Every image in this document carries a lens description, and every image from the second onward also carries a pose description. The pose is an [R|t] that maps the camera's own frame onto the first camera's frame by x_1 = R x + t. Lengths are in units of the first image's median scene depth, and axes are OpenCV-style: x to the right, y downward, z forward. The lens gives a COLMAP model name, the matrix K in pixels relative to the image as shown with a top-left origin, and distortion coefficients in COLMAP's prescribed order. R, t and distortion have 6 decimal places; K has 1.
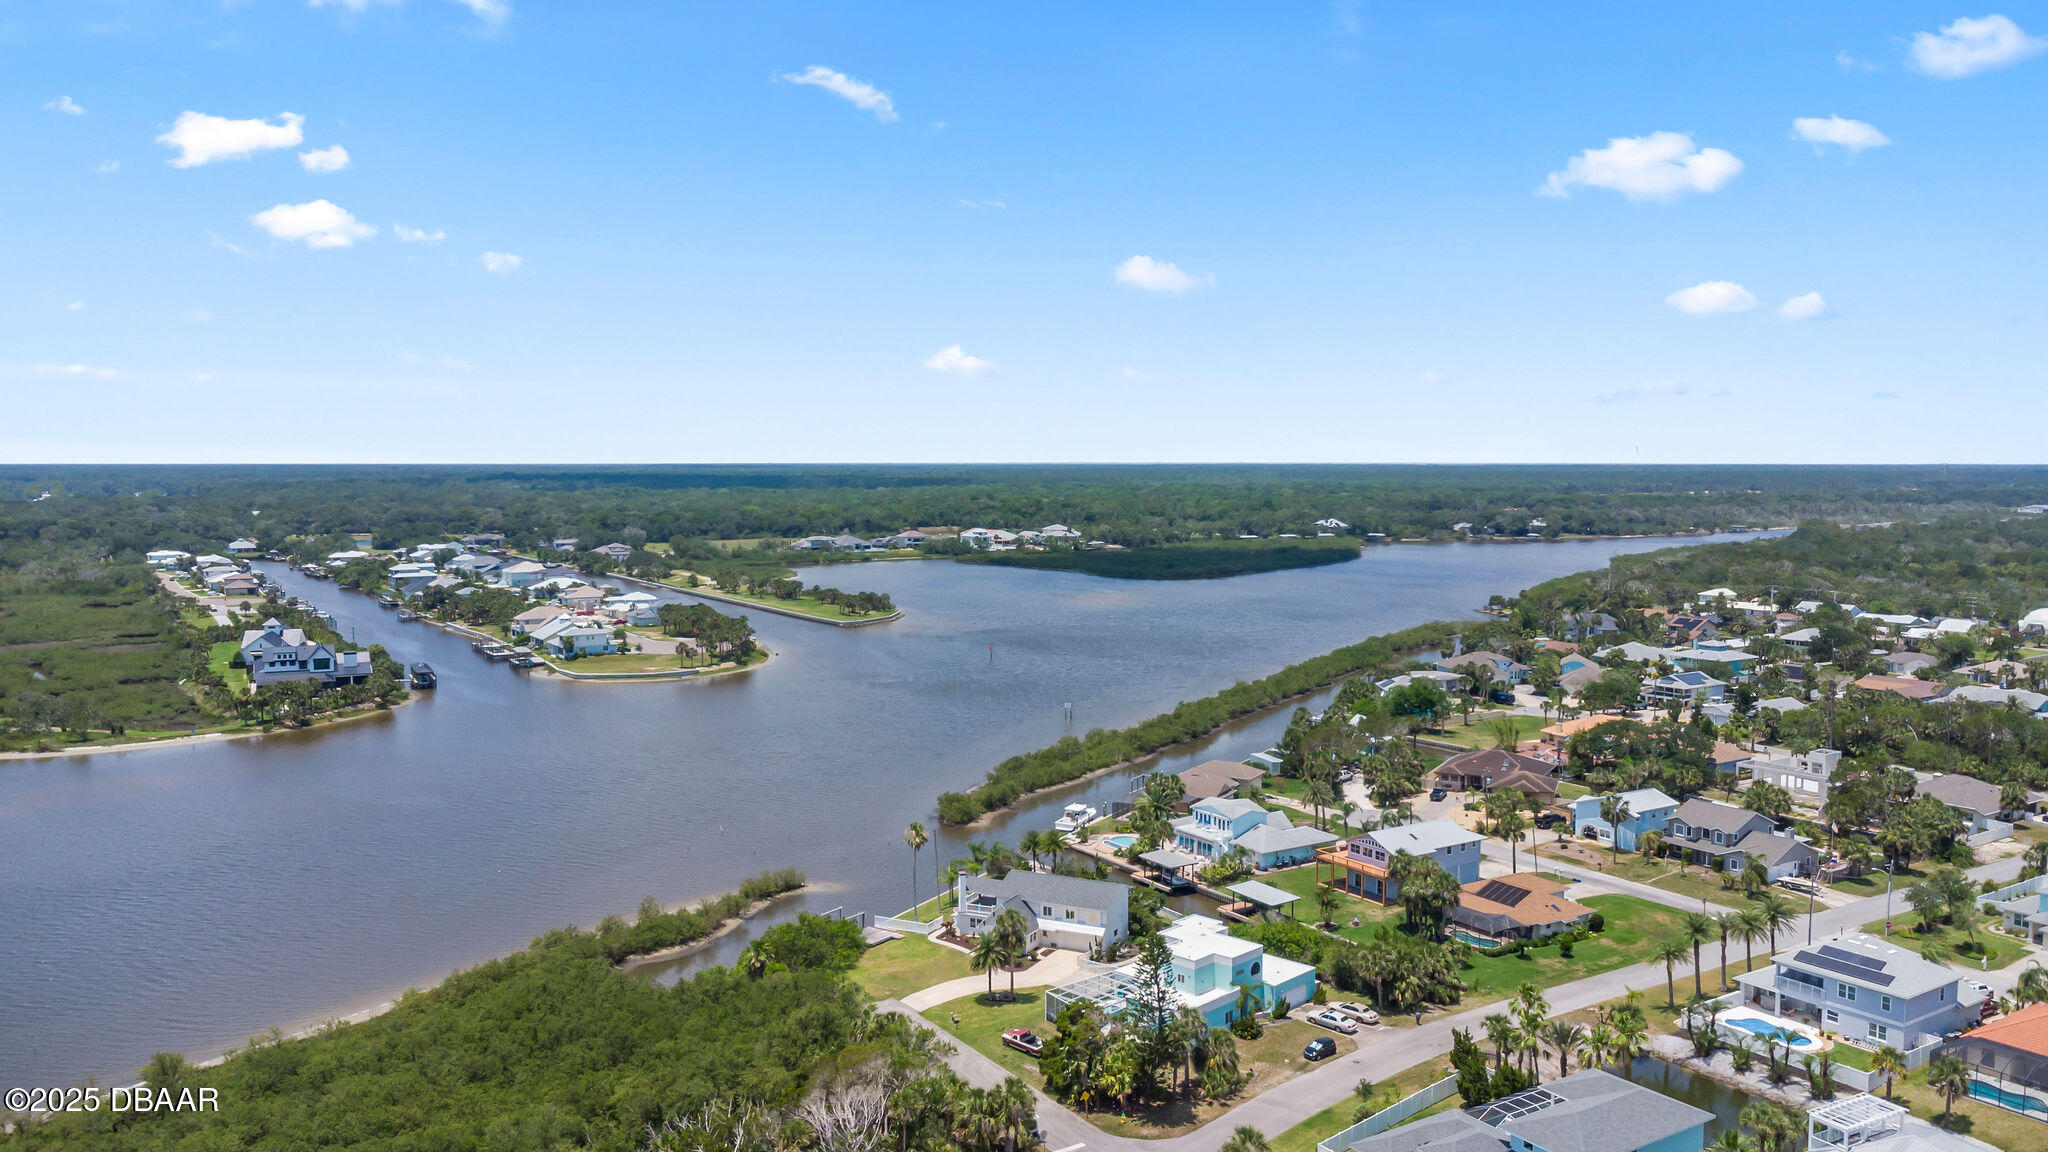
lens RADIAL K [[1514.6, 0, 1015.2], [0, 1514.6, 566.2], [0, 0, 1]] dist [0.010689, -0.012165]
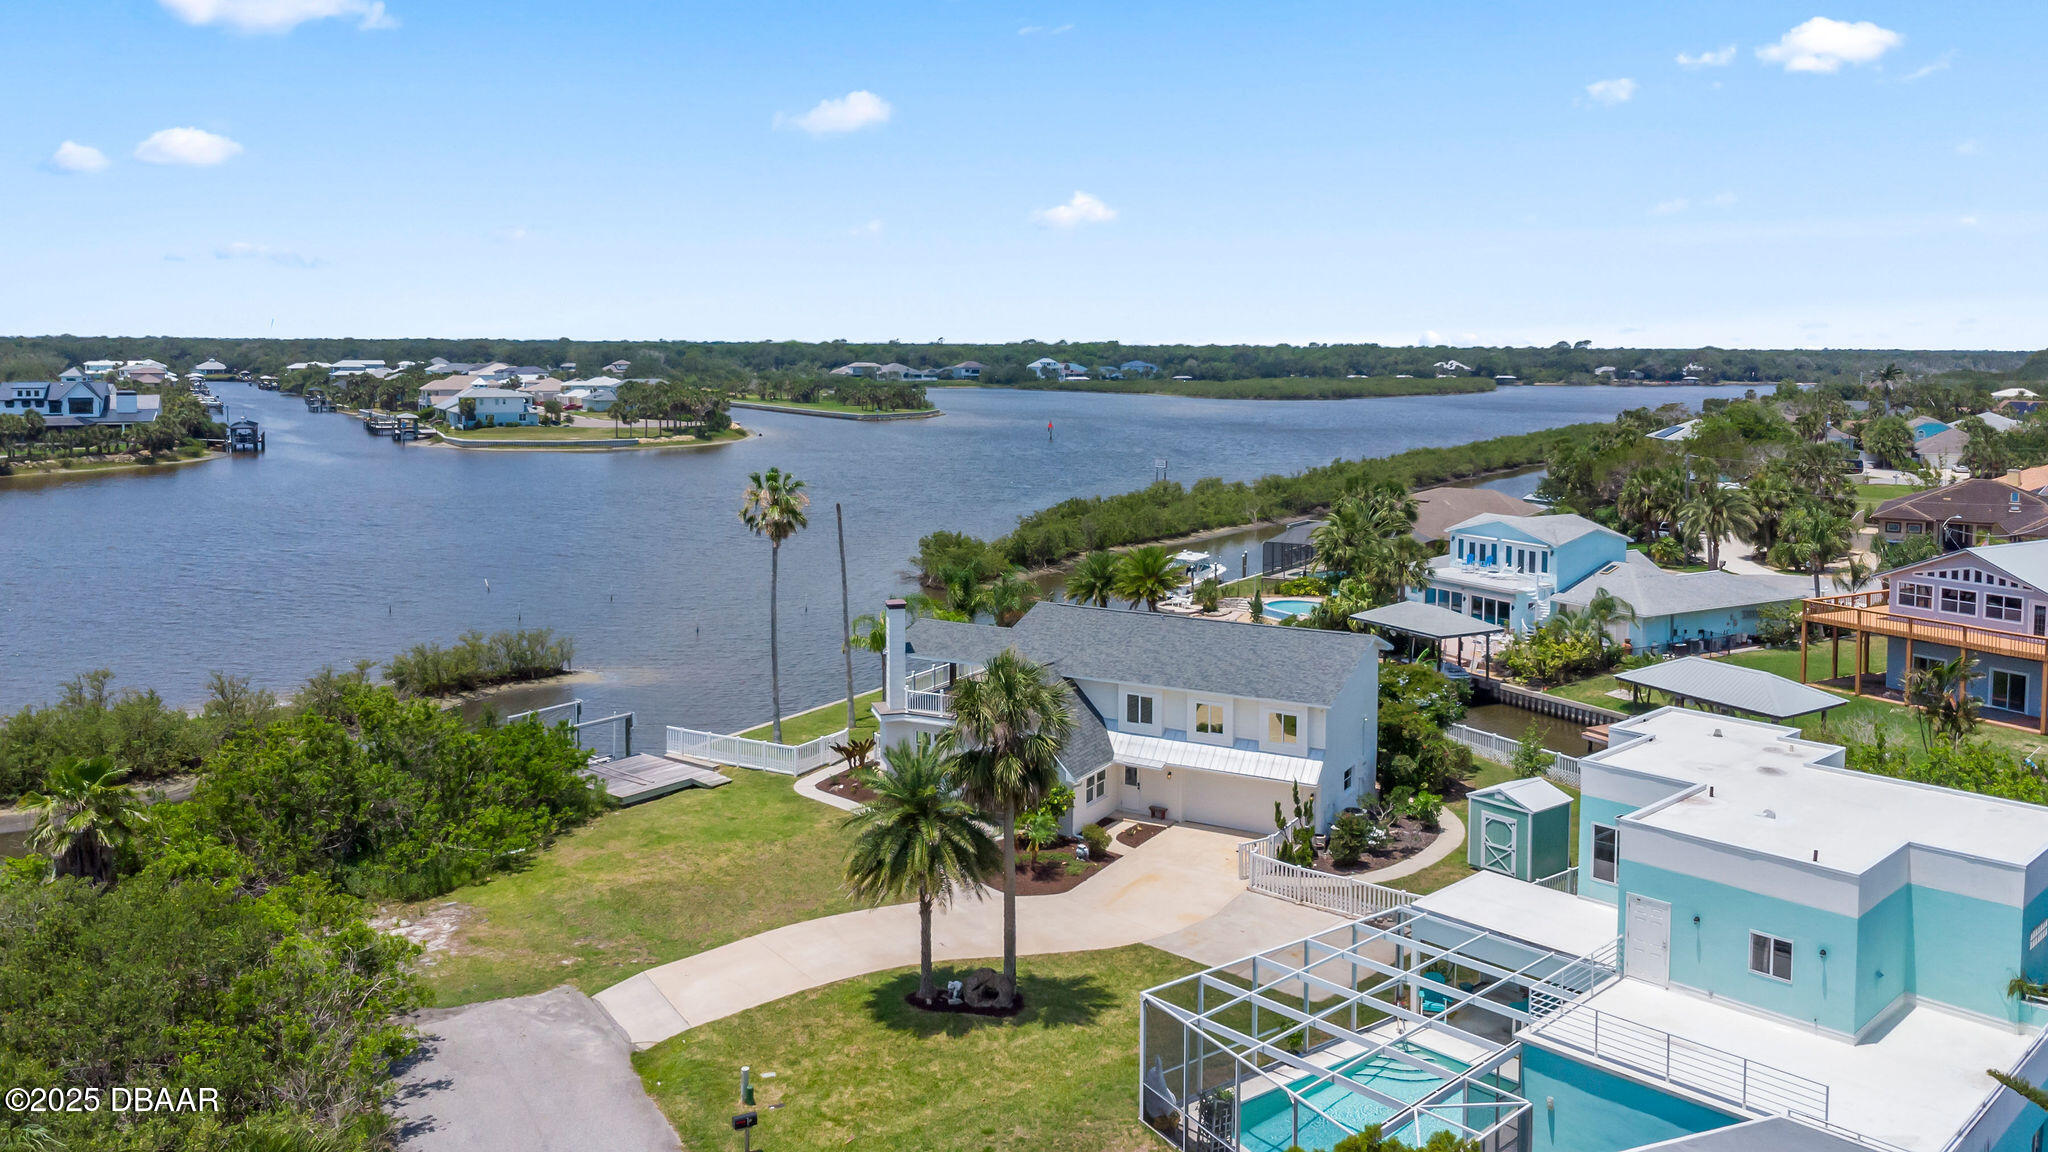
lens RADIAL K [[1518.3, 0, 1017.6], [0, 1518.3, 442.0], [0, 0, 1]] dist [0.007759, -0.006471]
pose [[0.998746, 0.010413, -0.048959, 0.008962], [-0.011031, 0.999863, -0.012358, 0.152440], [0.048824, 0.012883, 0.998724, 0.585181]]
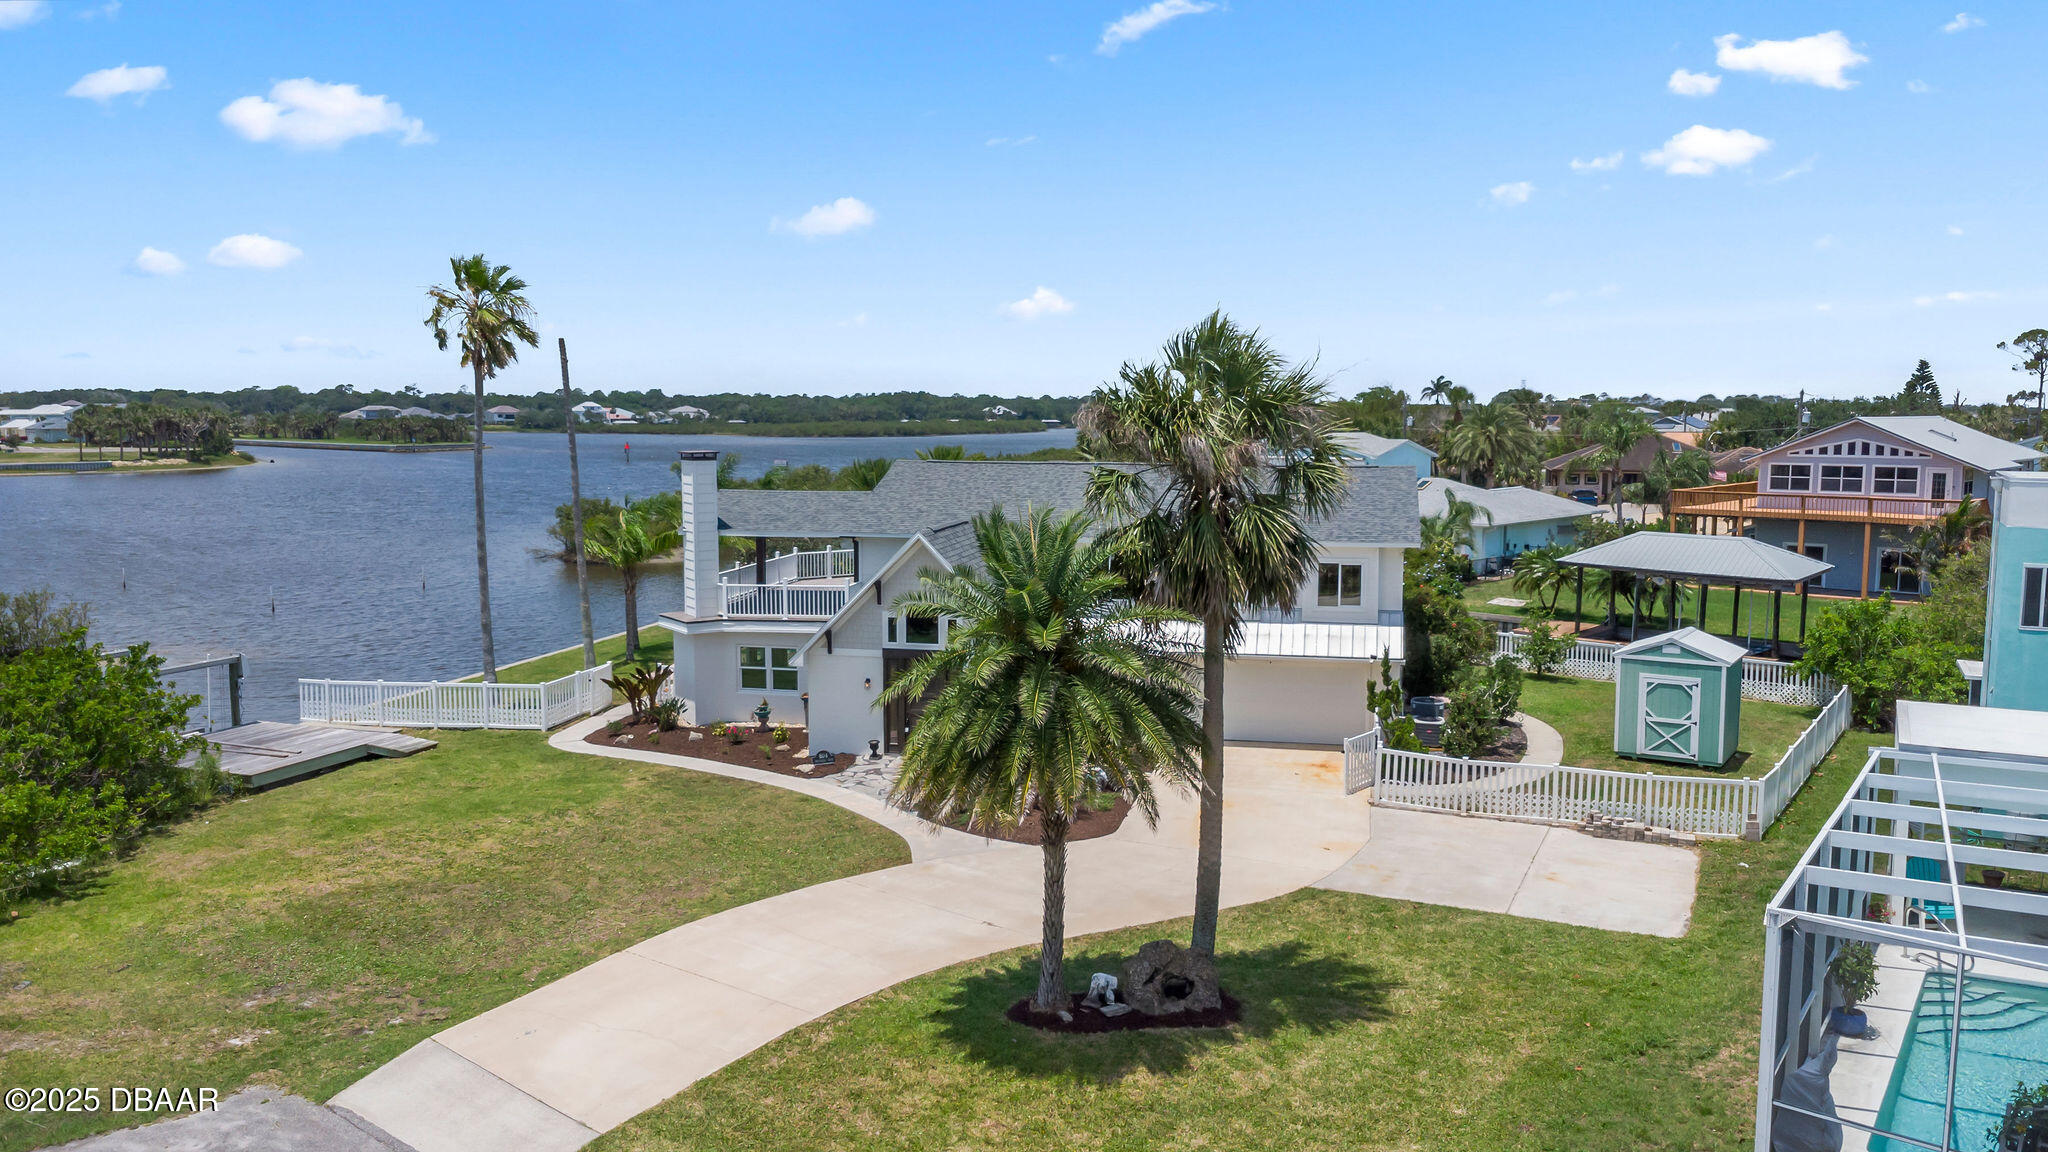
lens RADIAL K [[1514.6, 0, 1015.2], [0, 1514.6, 566.2], [0, 0, 1]] dist [0.010689, -0.012165]
pose [[0.967671, -0.021744, 0.251278, -0.041992], [0.014776, 0.999453, 0.029585, 0.192380], [-0.251784, -0.024915, 0.967463, 0.693723]]
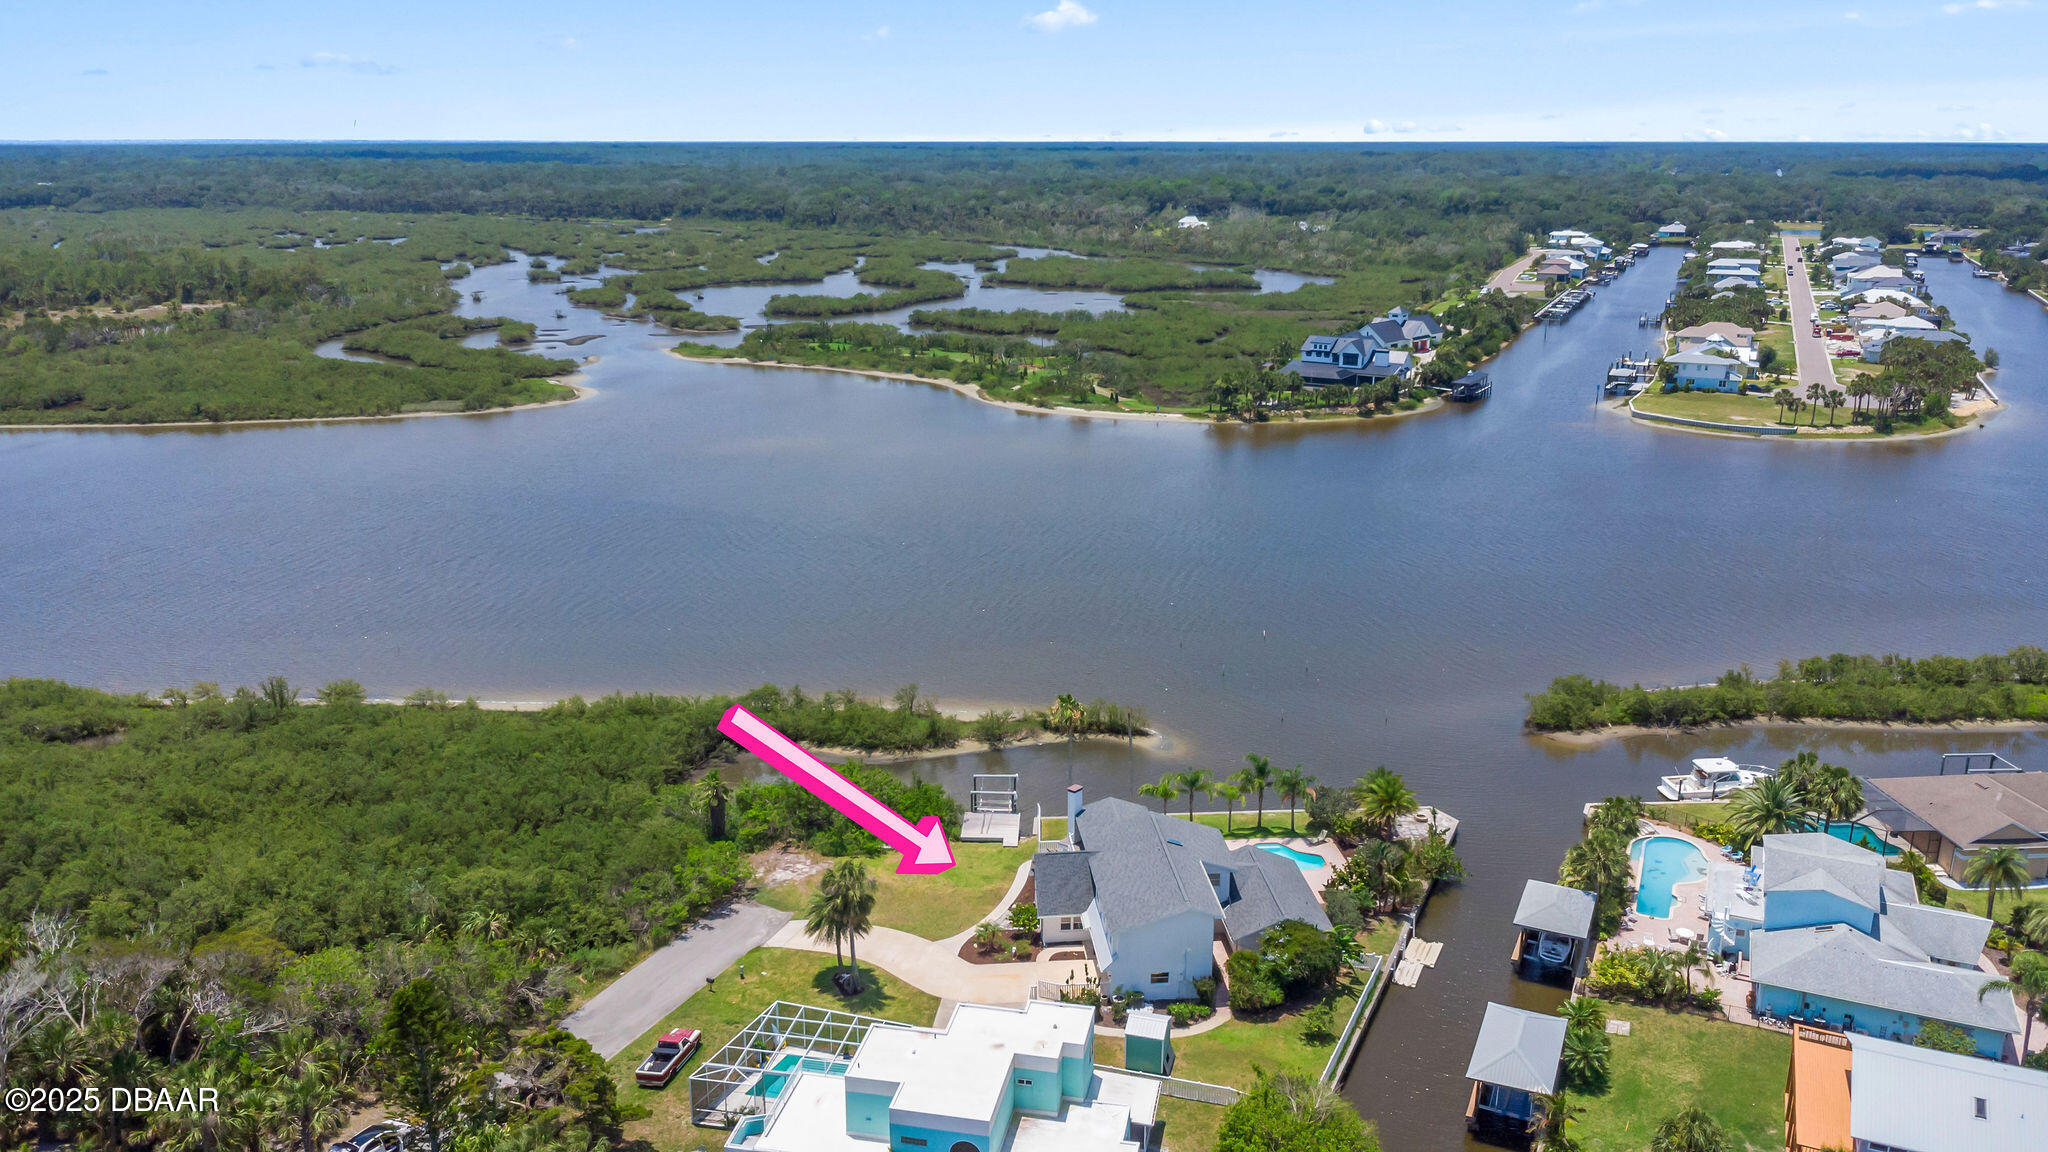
lens RADIAL K [[1514.6, 0, 1015.2], [0, 1514.6, 566.2], [0, 0, 1]] dist [0.010689, -0.012165]
pose [[0.530349, 0.230716, -0.815782, 0.409657], [-0.058763, 0.969947, 0.236114, -0.037296], [0.845740, -0.077285, 0.527968, 0.573932]]
